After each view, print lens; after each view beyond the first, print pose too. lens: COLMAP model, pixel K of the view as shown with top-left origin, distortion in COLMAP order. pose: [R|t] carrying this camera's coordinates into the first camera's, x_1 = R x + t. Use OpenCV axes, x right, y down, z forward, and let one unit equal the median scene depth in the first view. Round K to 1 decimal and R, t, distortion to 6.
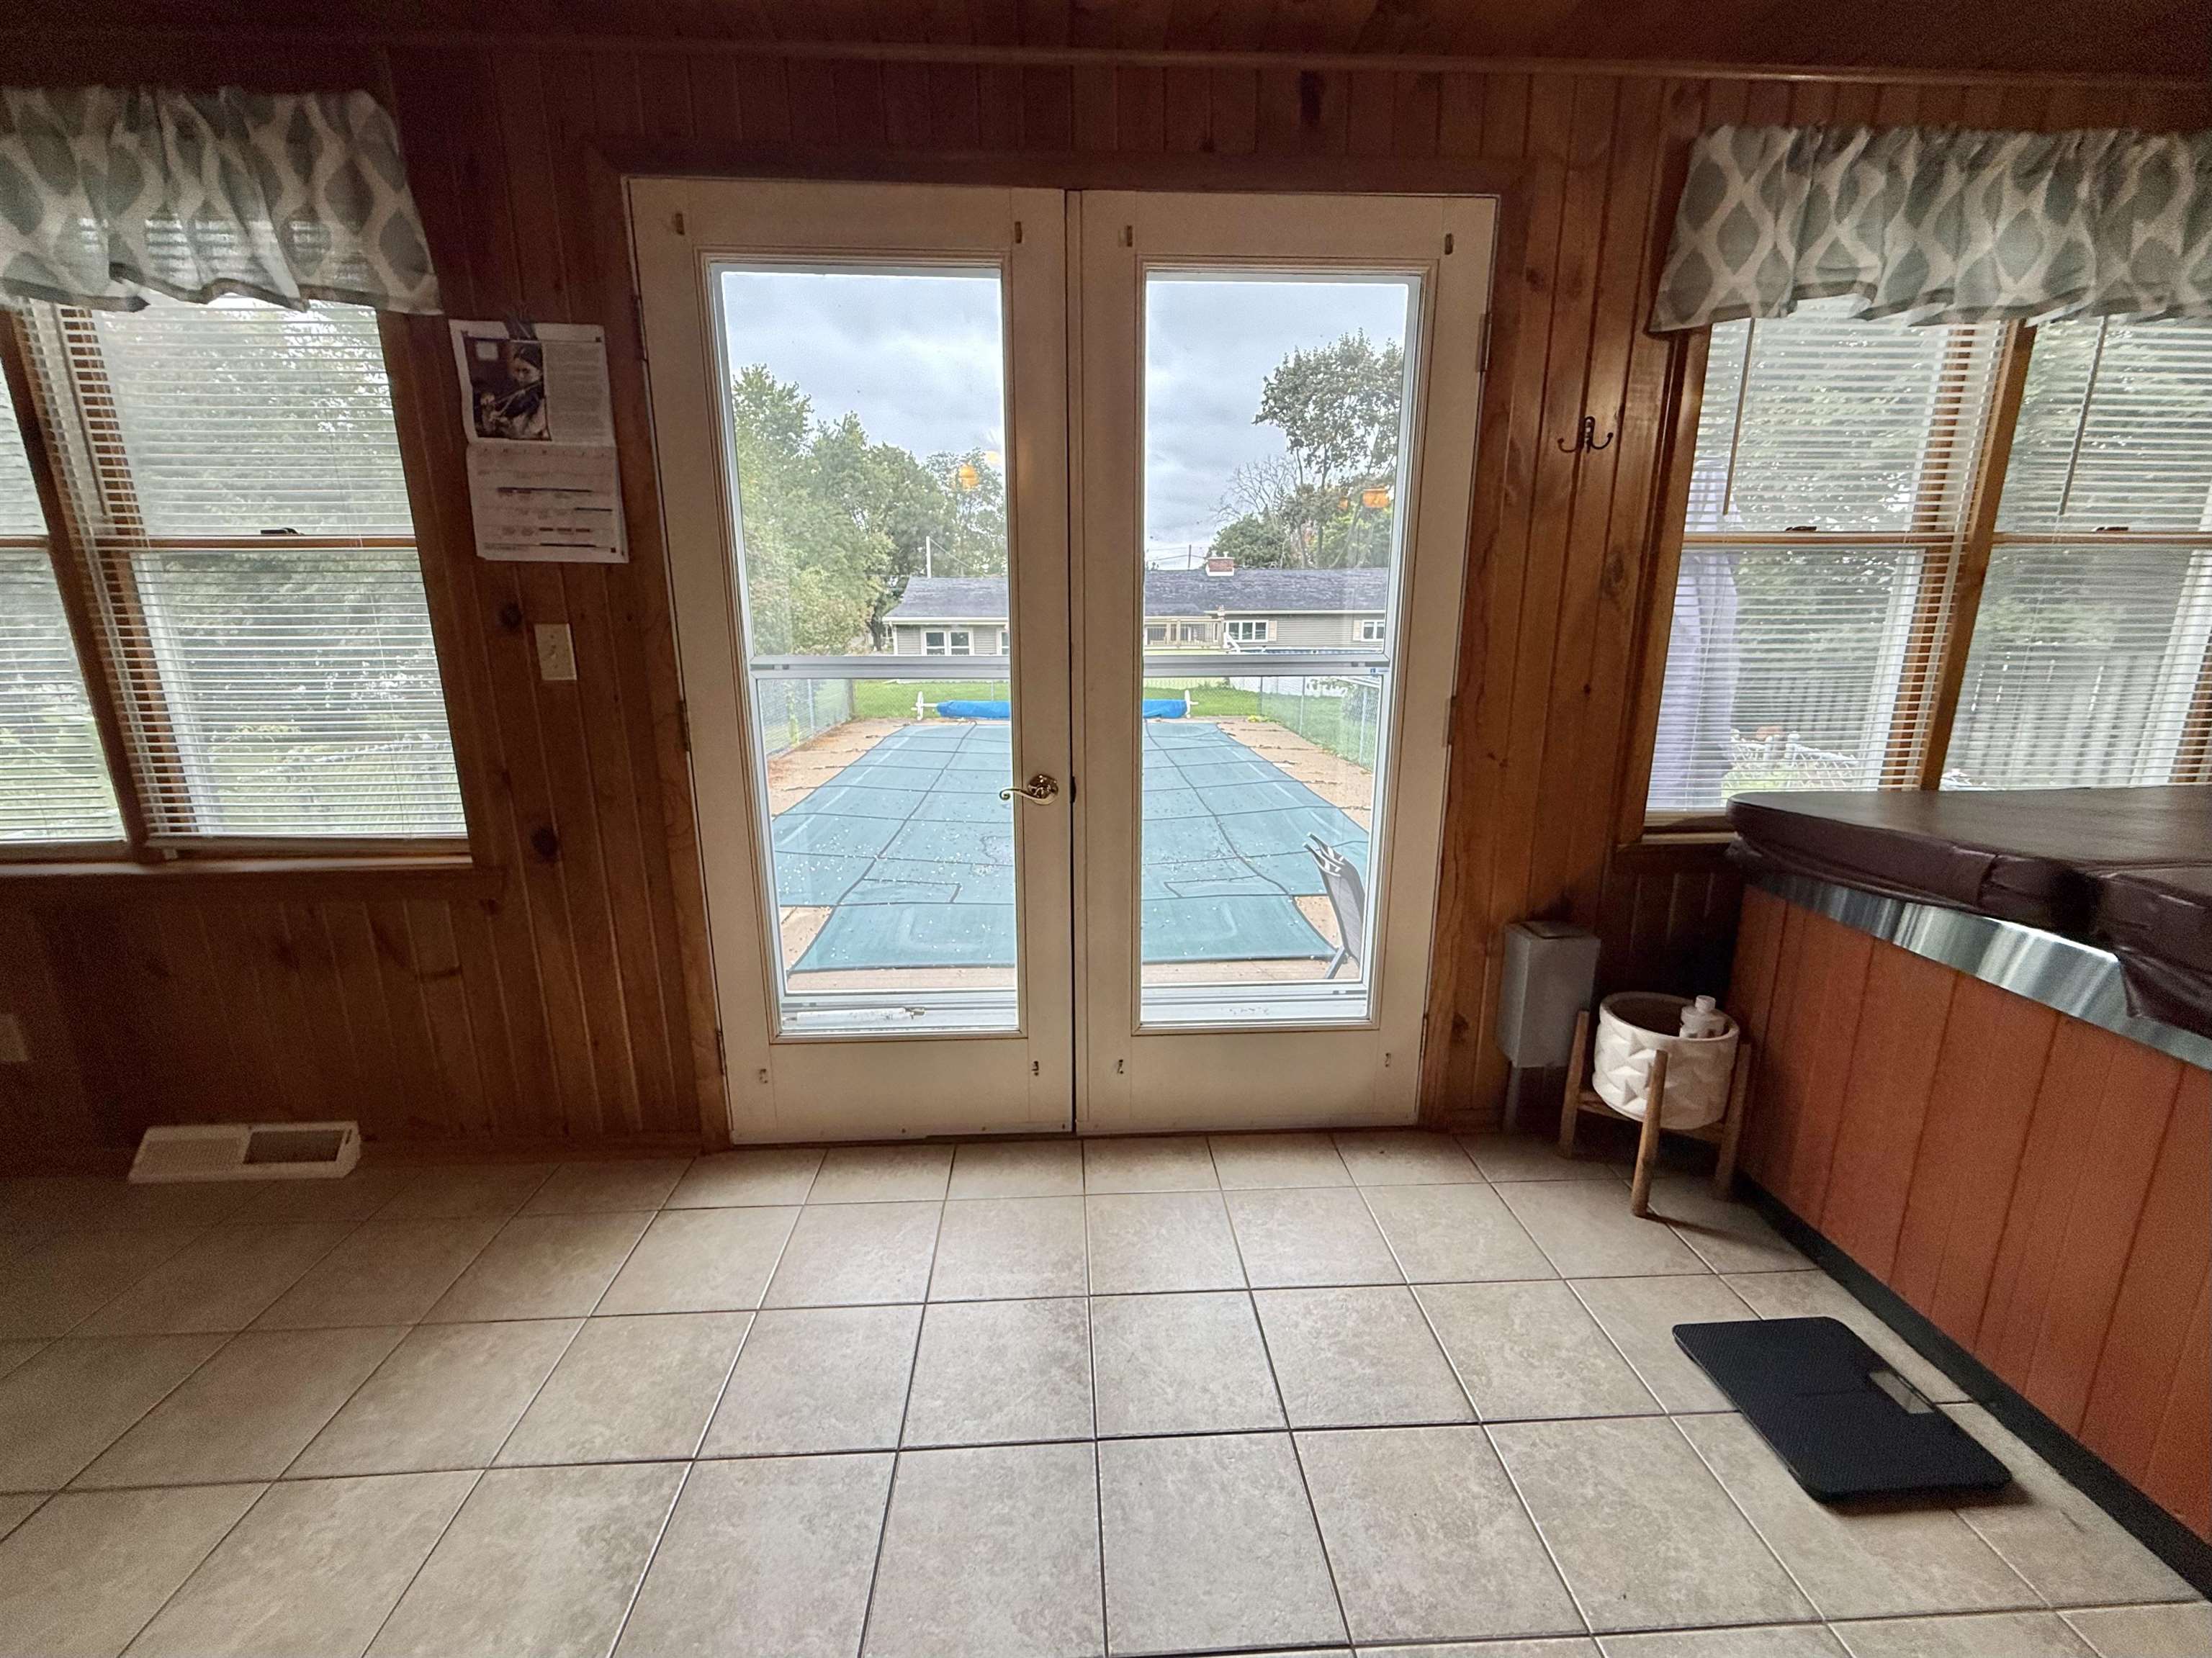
lens RADIAL K [[881.2, 0, 1115.1], [0, 881.2, 828.7], [0, 0, 1]] dist [-0.000195, -0.000377]
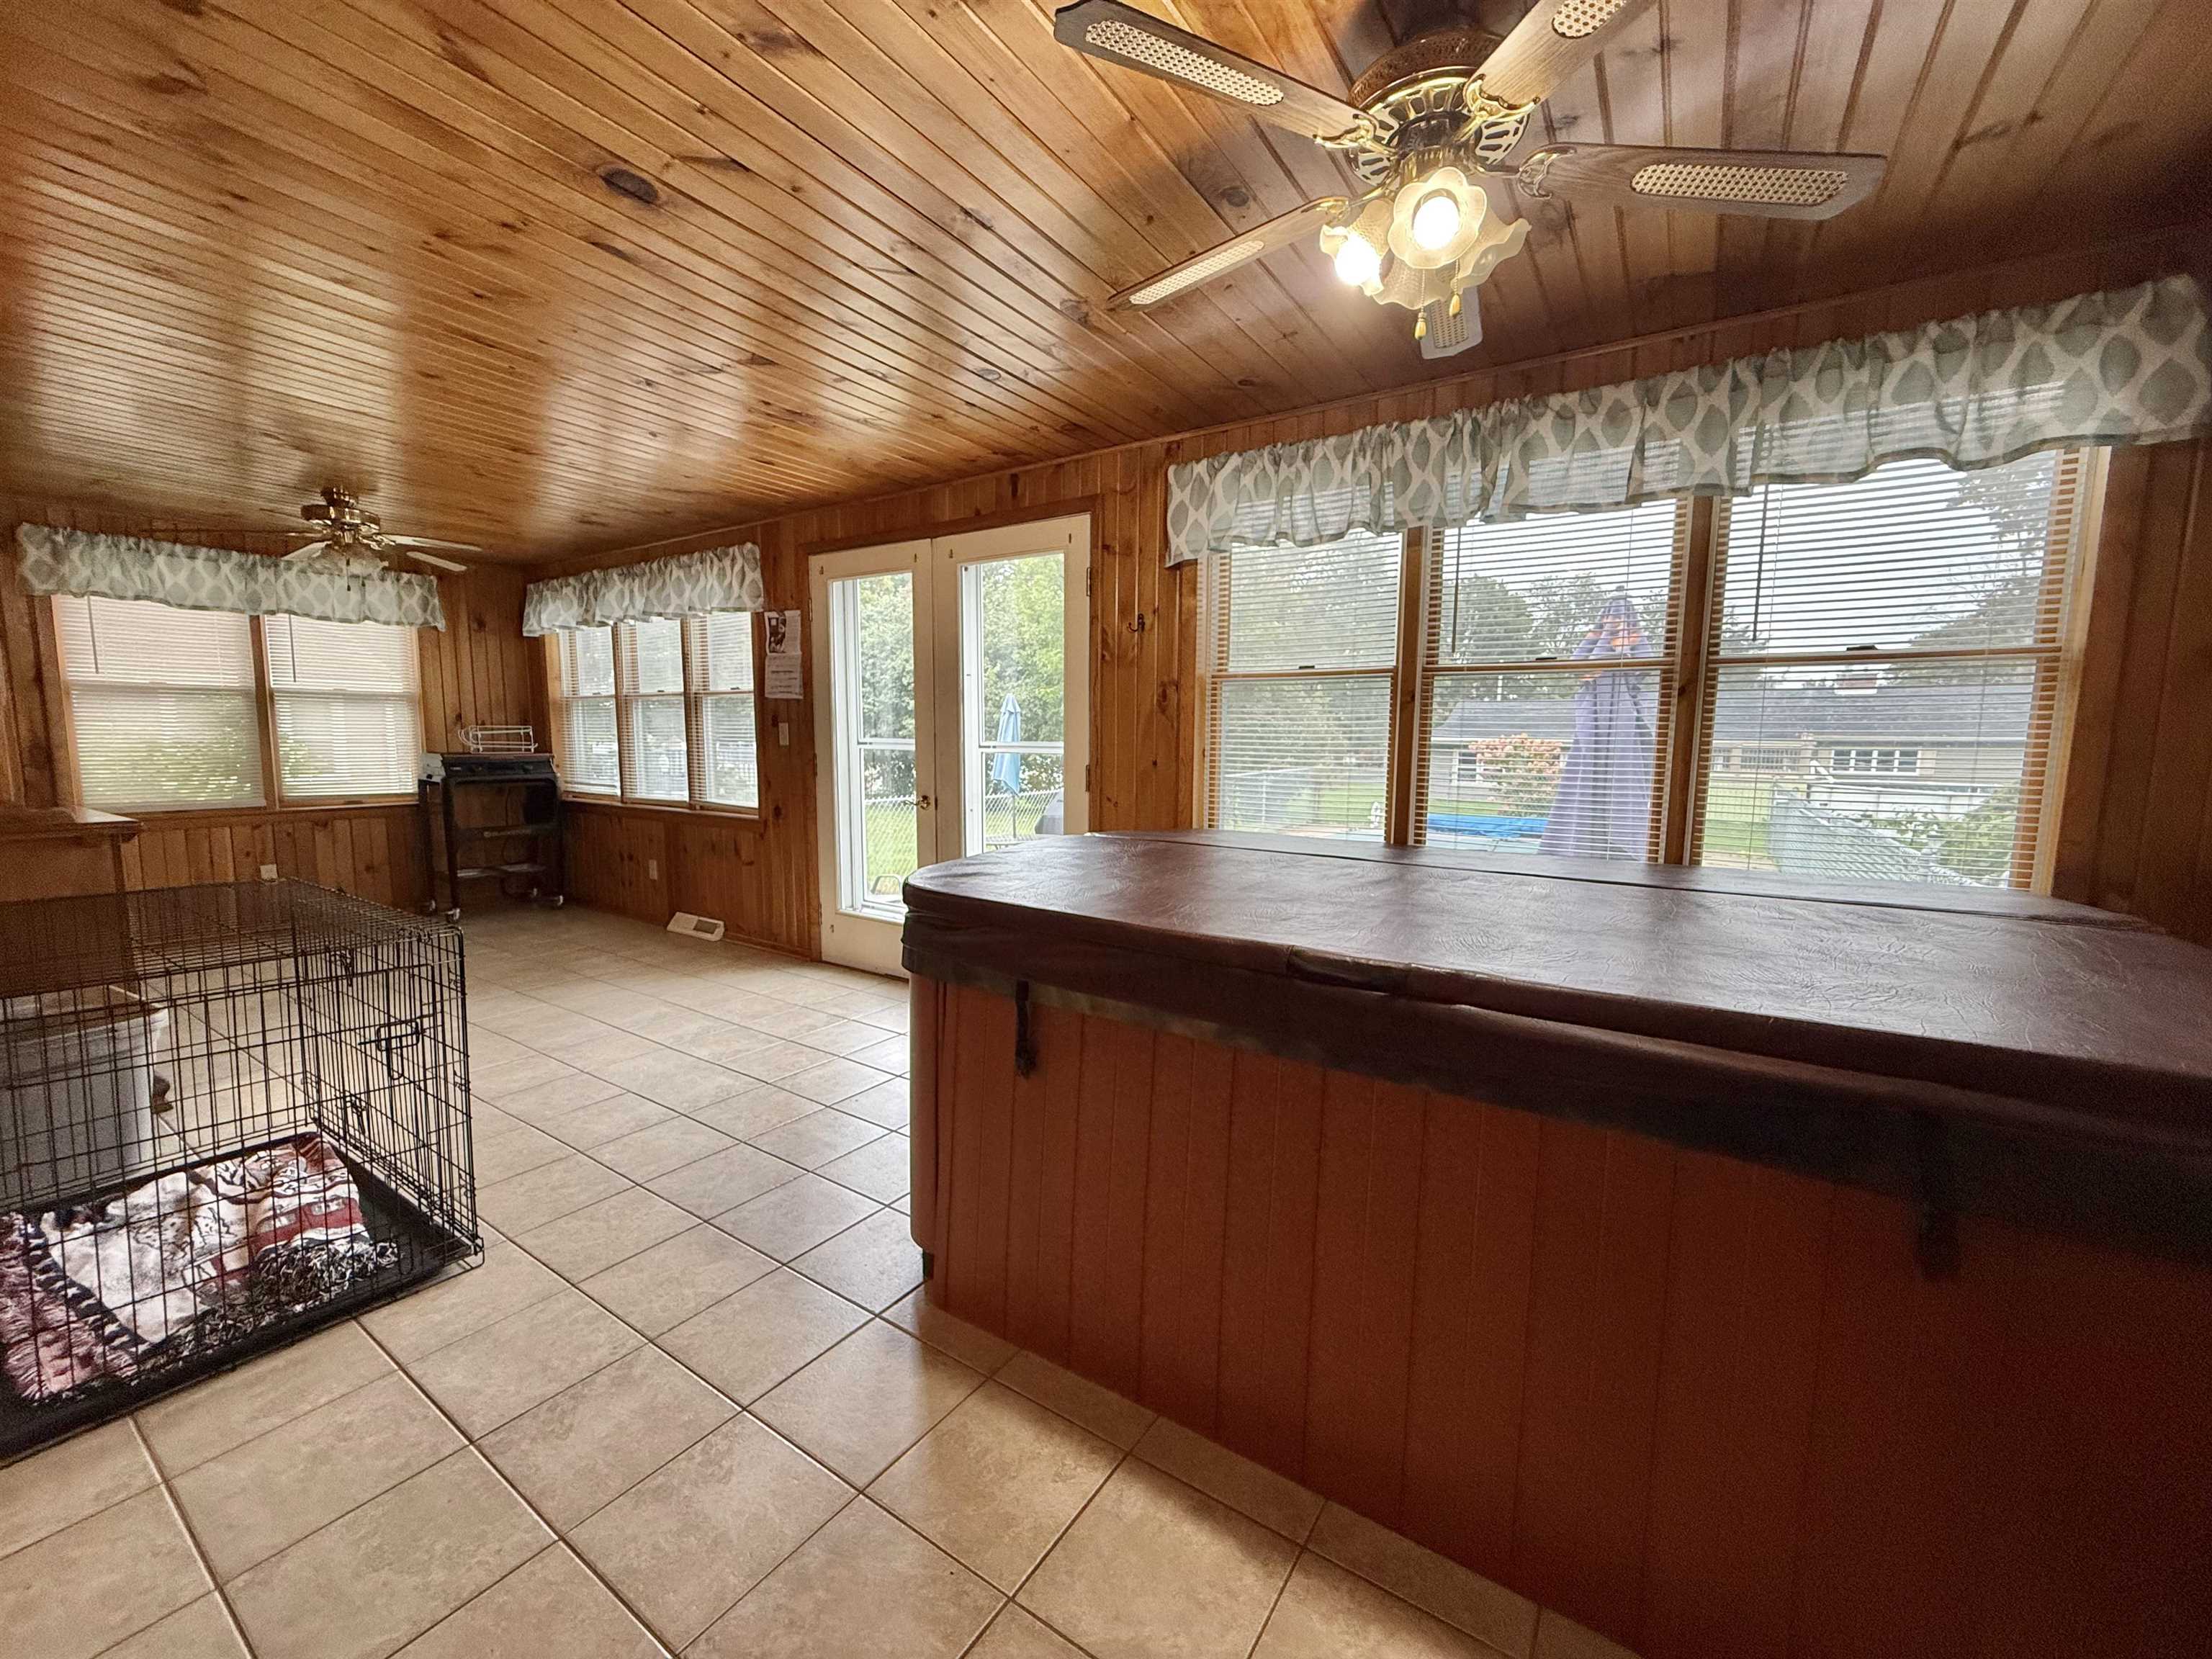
lens RADIAL K [[881.3, 0, 1134.5], [0, 881.3, 833.1], [0, 0, 1]] dist [-0.000195, -0.000377]
pose [[0.811097, 0.076930, -0.579831, 1.683009], [-0.147109, 0.986278, -0.074929, 0.121032], [0.566111, 0.146073, 0.811284, -0.431410]]
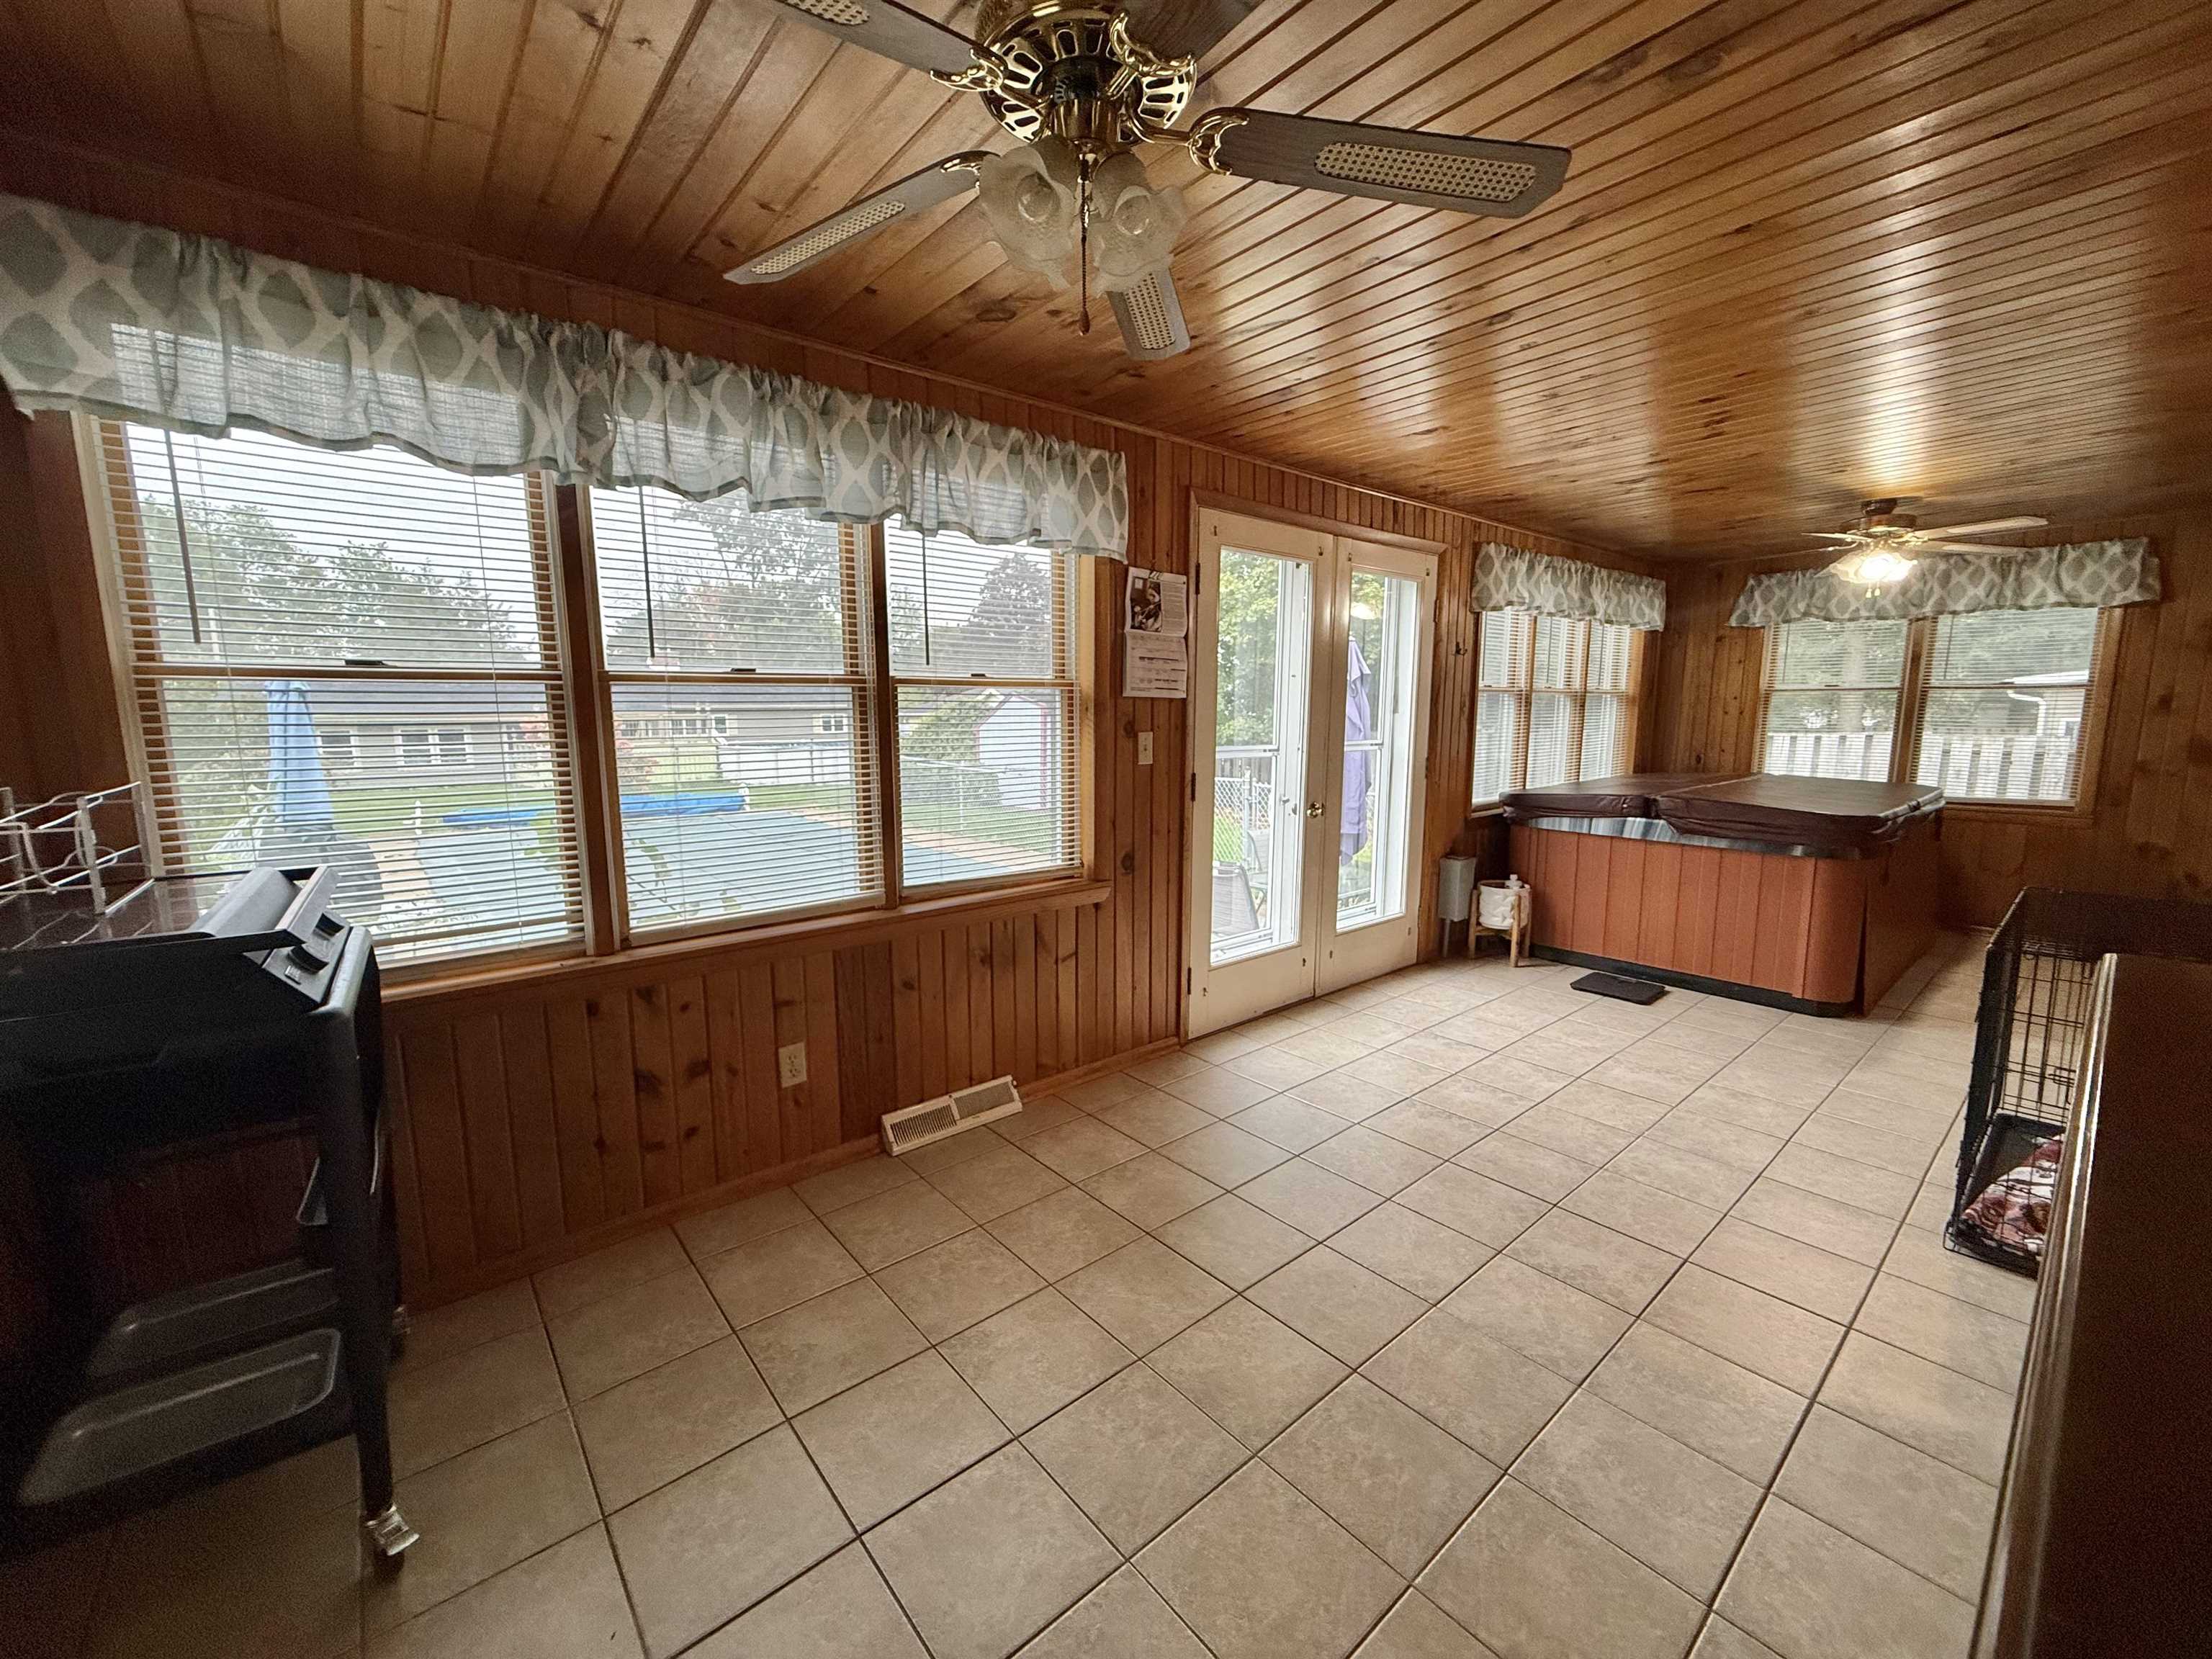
lens RADIAL K [[881.3, 0, 1073.1], [0, 881.3, 836.9], [0, 0, 1]] dist [-0.000195, -0.000377]
pose [[0.807281, -0.085073, 0.584003, -1.825916], [0.138252, 0.989281, -0.046998, 0.034555], [-0.573745, 0.118680, 0.810390, -0.307188]]
